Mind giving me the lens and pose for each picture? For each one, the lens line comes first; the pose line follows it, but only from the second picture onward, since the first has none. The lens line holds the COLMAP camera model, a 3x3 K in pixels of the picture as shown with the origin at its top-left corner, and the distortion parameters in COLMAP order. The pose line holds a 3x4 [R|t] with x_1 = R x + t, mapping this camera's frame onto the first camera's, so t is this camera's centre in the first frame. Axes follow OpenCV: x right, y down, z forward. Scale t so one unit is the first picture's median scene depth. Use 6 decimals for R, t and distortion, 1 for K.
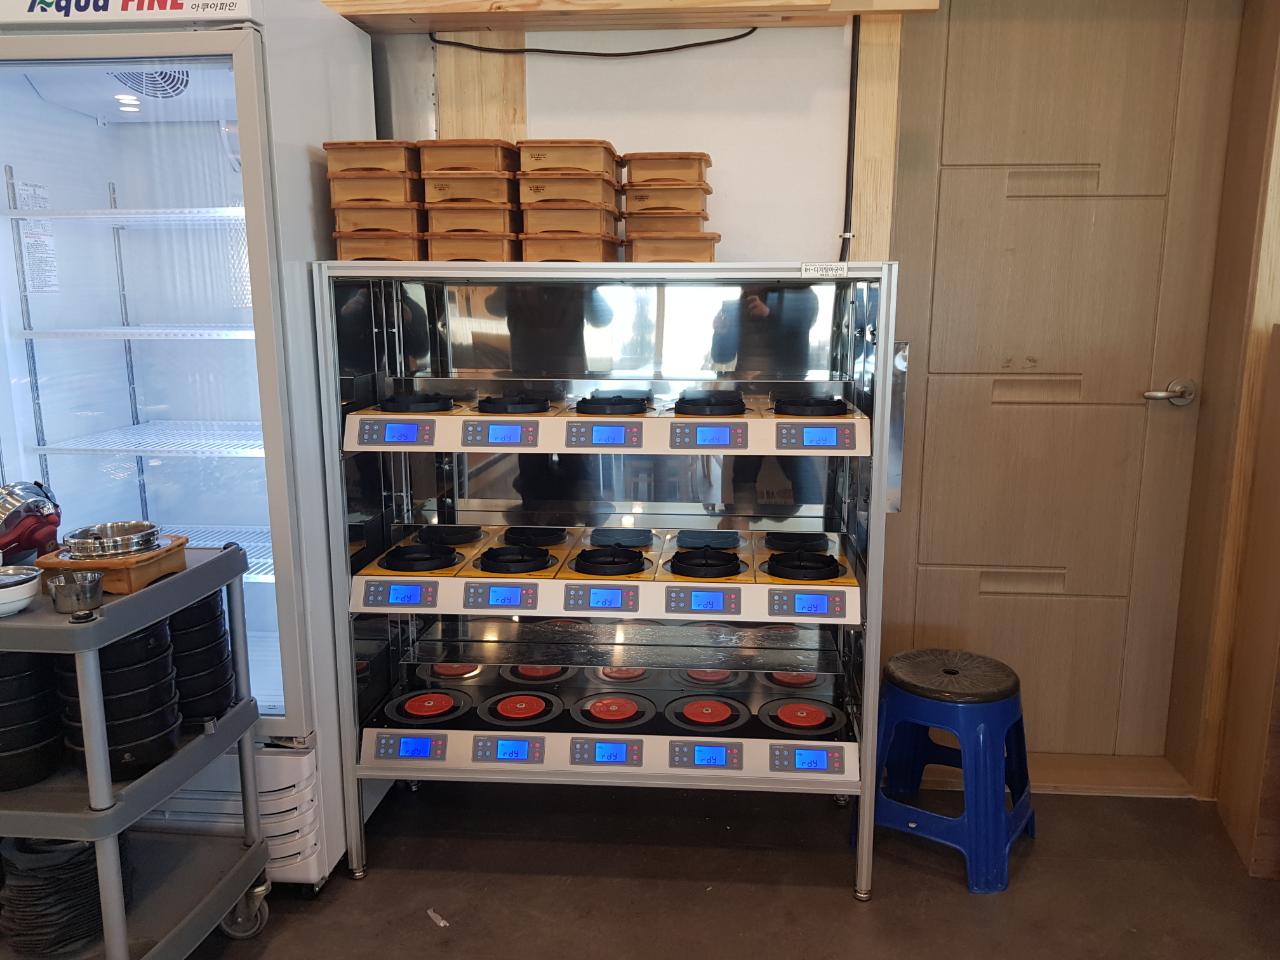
lens RADIAL K [[1025.8, 0, 646.5], [0, 1025.8, 483.2], [0, 0, 1]] dist [0.027660, -0.071317]
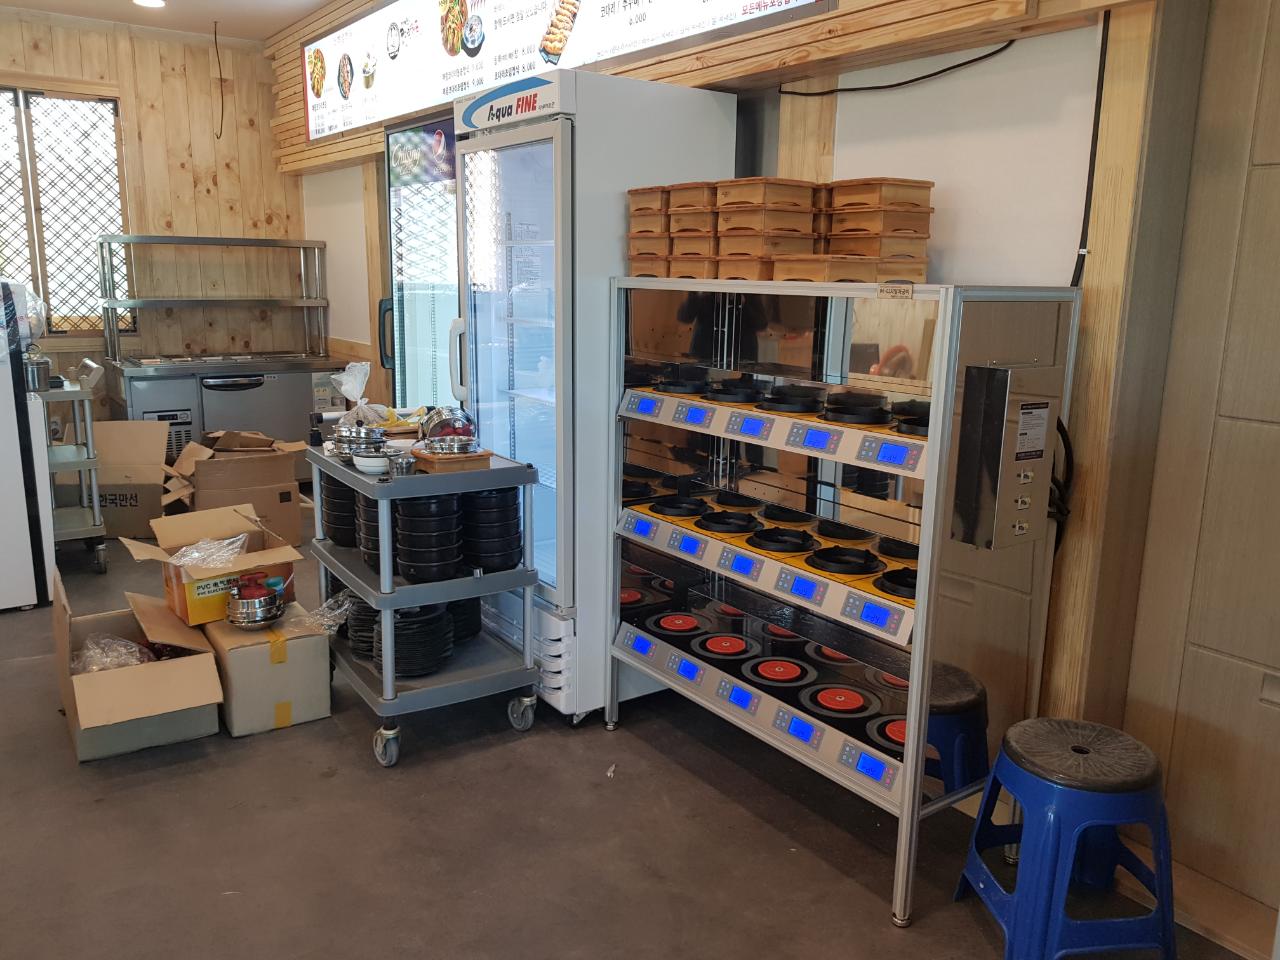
lens RADIAL K [[1025.8, 0, 640.4], [0, 1025.8, 485.6], [0, 0, 1]] dist [0.027660, -0.071317]
pose [[0.626433, 0.169963, -0.760719, 0.752780], [-0.162354, 0.982984, 0.085927, -0.057960], [0.762379, 0.069678, 0.643368, 0.143193]]
